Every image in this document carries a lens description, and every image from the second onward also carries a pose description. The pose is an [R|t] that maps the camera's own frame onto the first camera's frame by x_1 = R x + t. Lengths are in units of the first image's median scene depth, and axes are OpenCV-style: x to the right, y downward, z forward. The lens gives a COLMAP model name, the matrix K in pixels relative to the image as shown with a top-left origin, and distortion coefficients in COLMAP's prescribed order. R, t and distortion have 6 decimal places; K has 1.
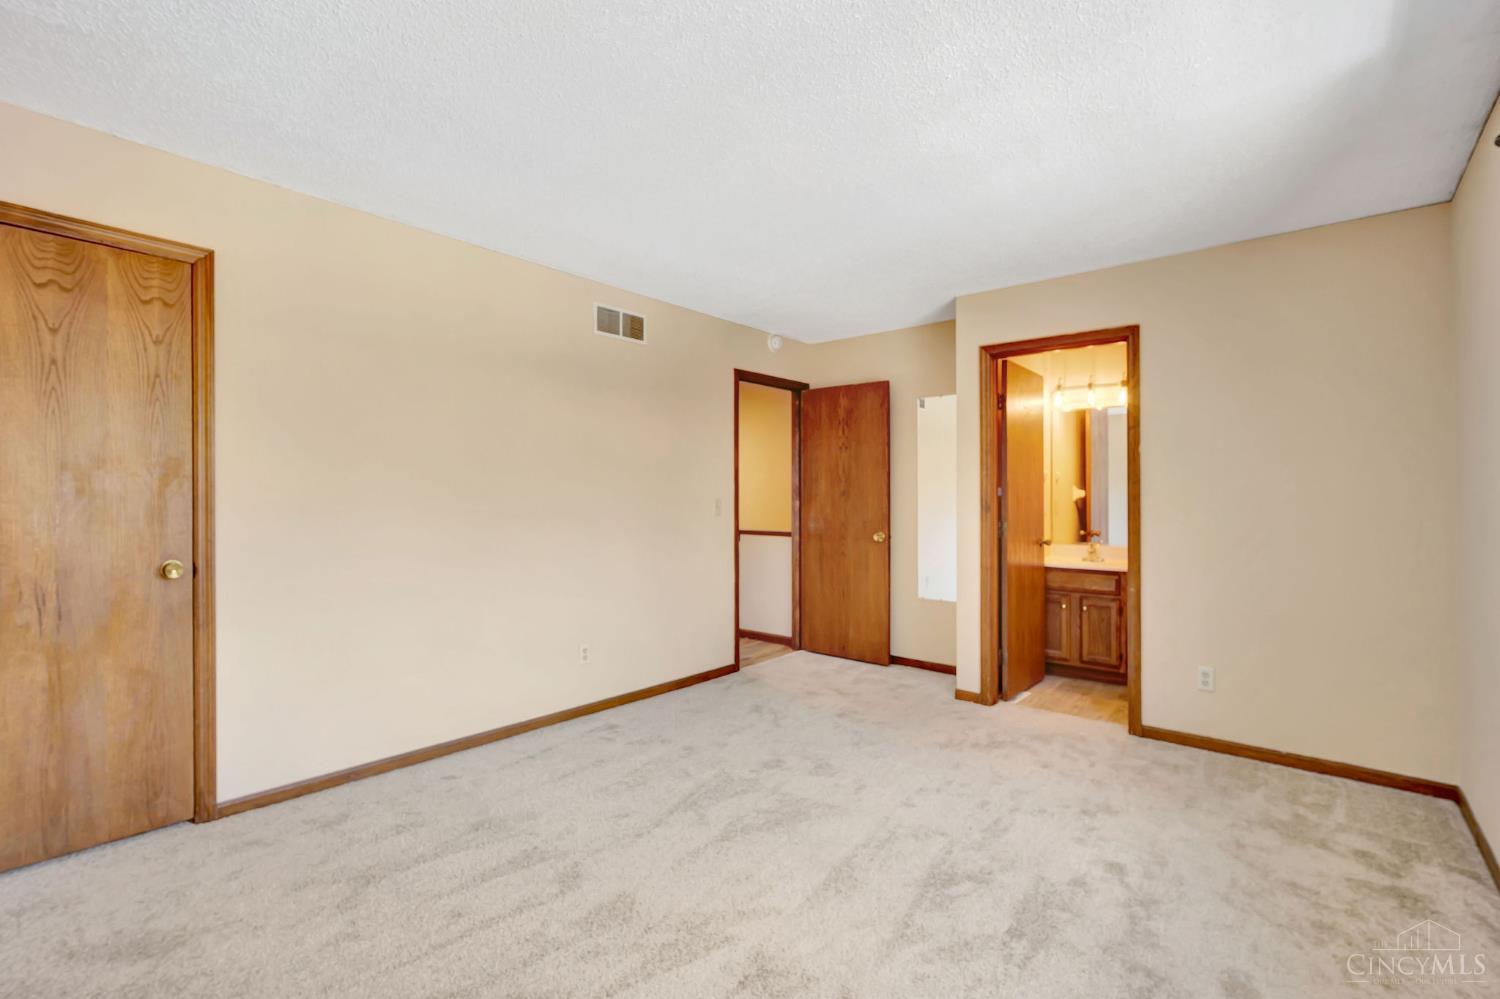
lens RADIAL K [[655.0, 0, 748.3], [0, 655.0, 500.5], [0, 0, 1]] dist [-0.014576, 0.002818]
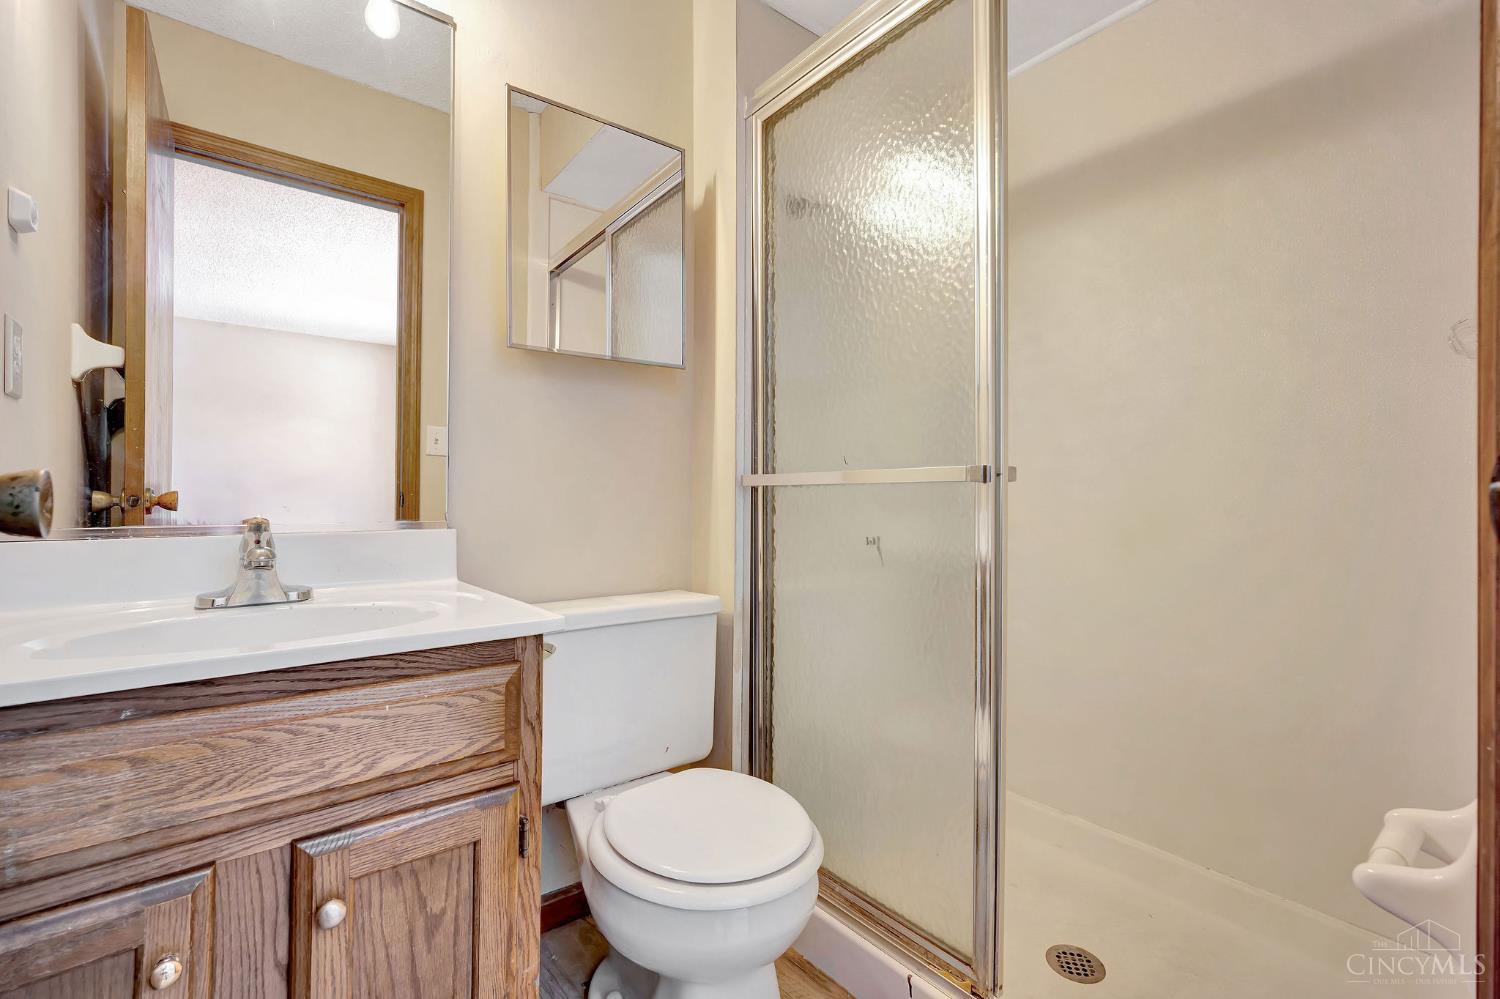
lens RADIAL K [[655.0, 0, 749.5], [0, 655.0, 501.1], [0, 0, 1]] dist [-0.014576, 0.002818]
pose [[0.202057, 0.008301, 0.979339, 0.377953], [-0.000169, 0.999964, -0.008441, 0.067529], [-0.979374, 0.001540, 0.202051, 0.858100]]
